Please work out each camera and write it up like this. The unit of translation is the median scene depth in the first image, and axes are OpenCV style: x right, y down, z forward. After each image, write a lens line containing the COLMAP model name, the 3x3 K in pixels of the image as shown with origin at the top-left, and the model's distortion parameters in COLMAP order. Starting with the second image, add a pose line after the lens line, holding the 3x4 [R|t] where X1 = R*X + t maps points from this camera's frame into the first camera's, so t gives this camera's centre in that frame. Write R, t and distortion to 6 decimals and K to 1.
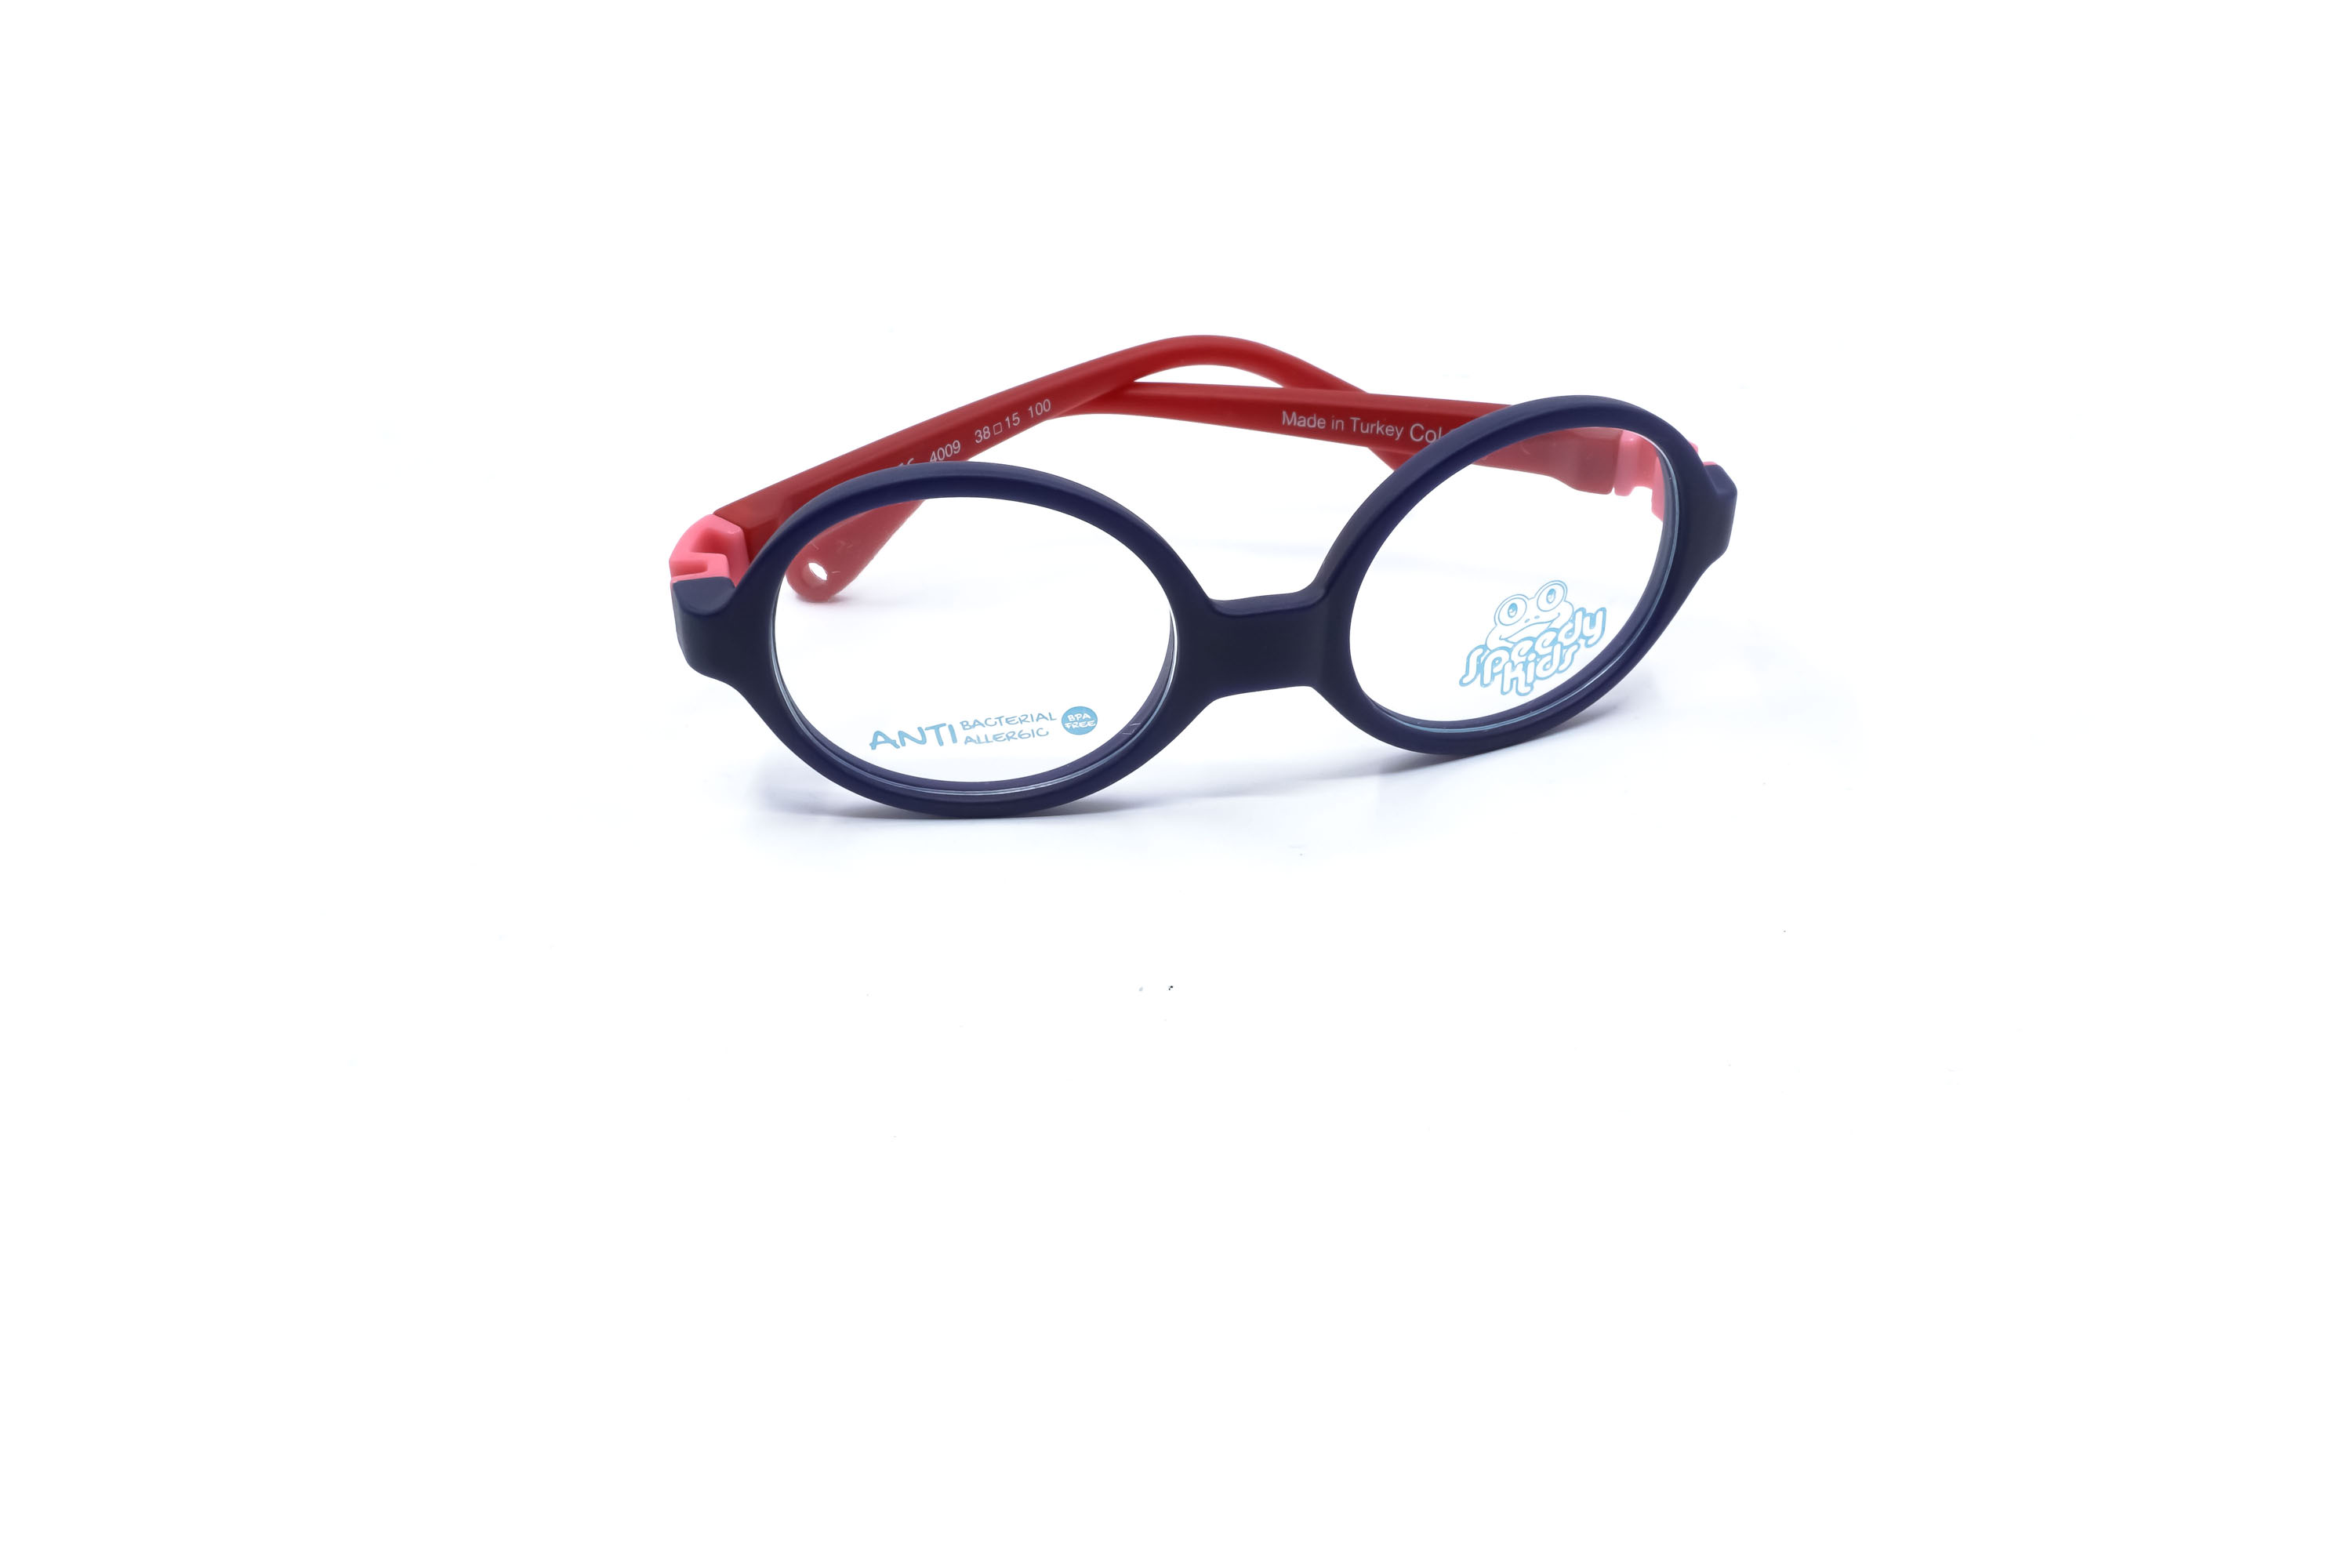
lens RADIAL K [[2389.7, 0, 1176.0], [0, 2389.7, 784.0], [0, 0, 1]] dist [-0.009698, -0.004478]
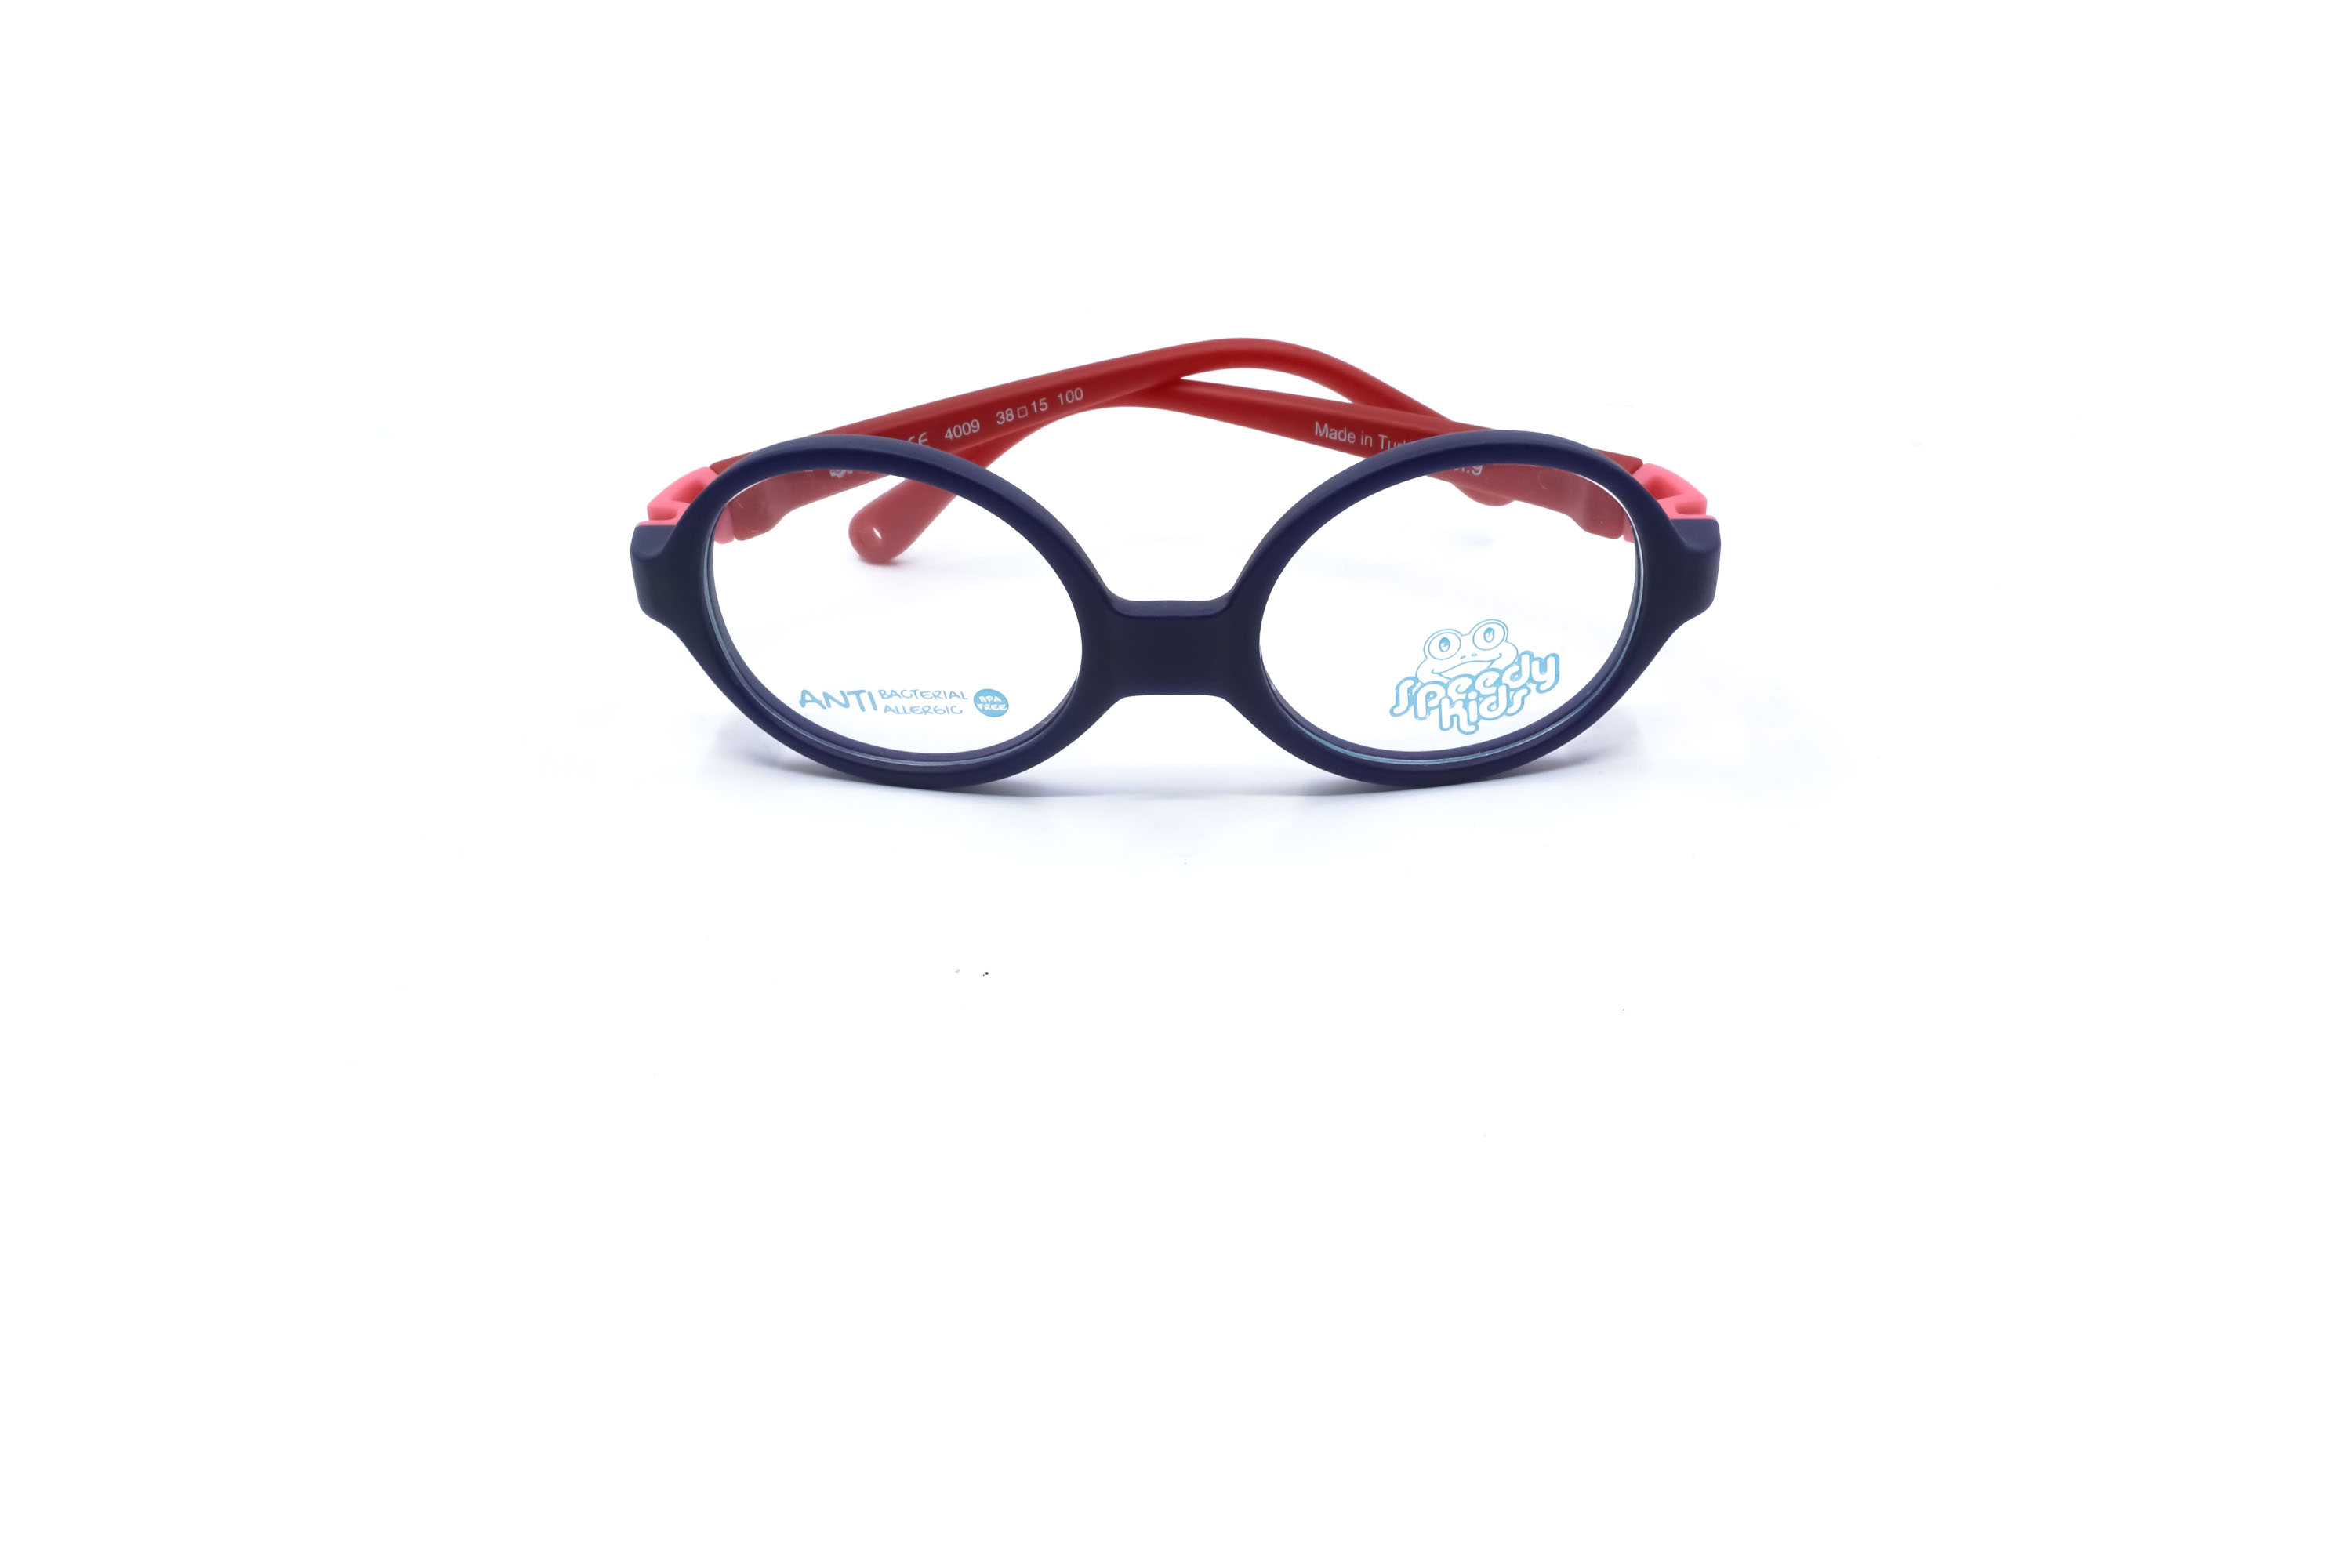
lens RADIAL K [[2389.7, 0, 1176.0], [0, 2389.7, 784.0], [0, 0, 1]] dist [-0.009698, -0.004478]
pose [[0.966429, 0.127348, -0.223152, 0.255580], [-0.126643, 0.991793, 0.017530, -0.019363], [0.223553, 0.011319, 0.974626, 0.027439]]
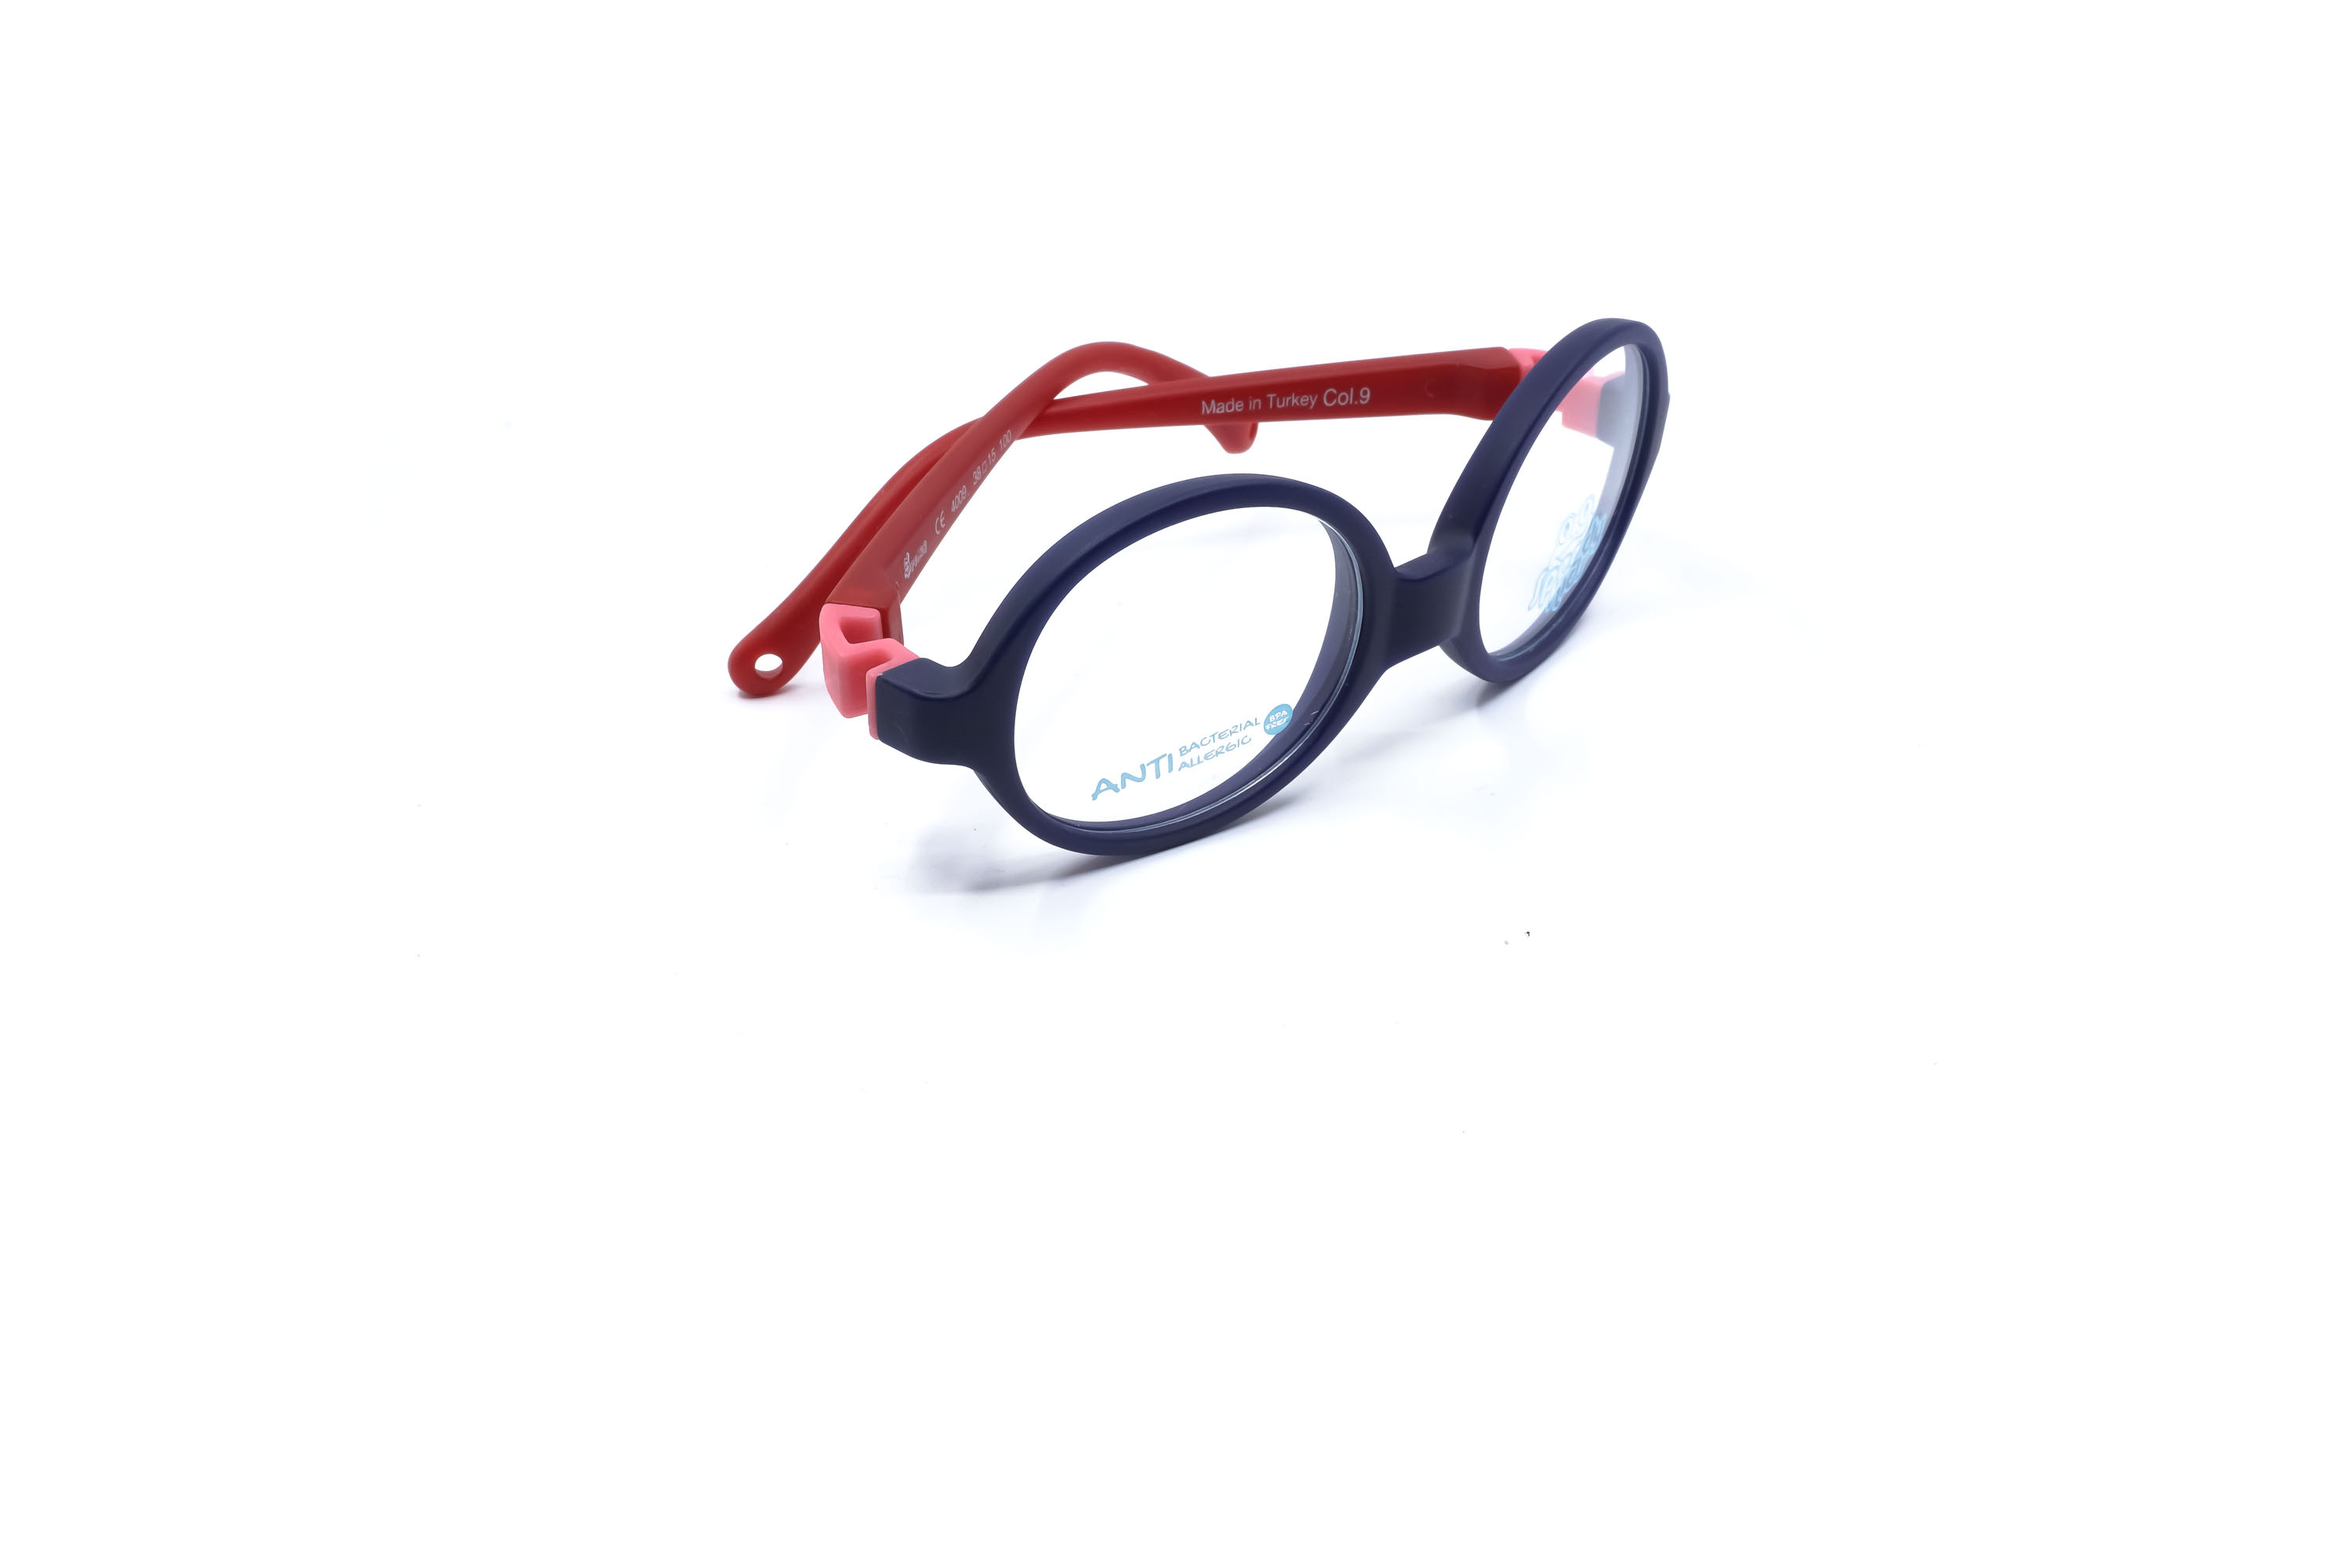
lens RADIAL K [[2389.7, 0, 1176.0], [0, 2389.7, 784.0], [0, 0, 1]] dist [-0.009698, -0.004478]
pose [[0.867543, -0.245014, 0.432824, -0.494662], [0.249359, 0.967234, 0.047725, -0.056289], [-0.430336, 0.066525, 0.900214, 0.117088]]
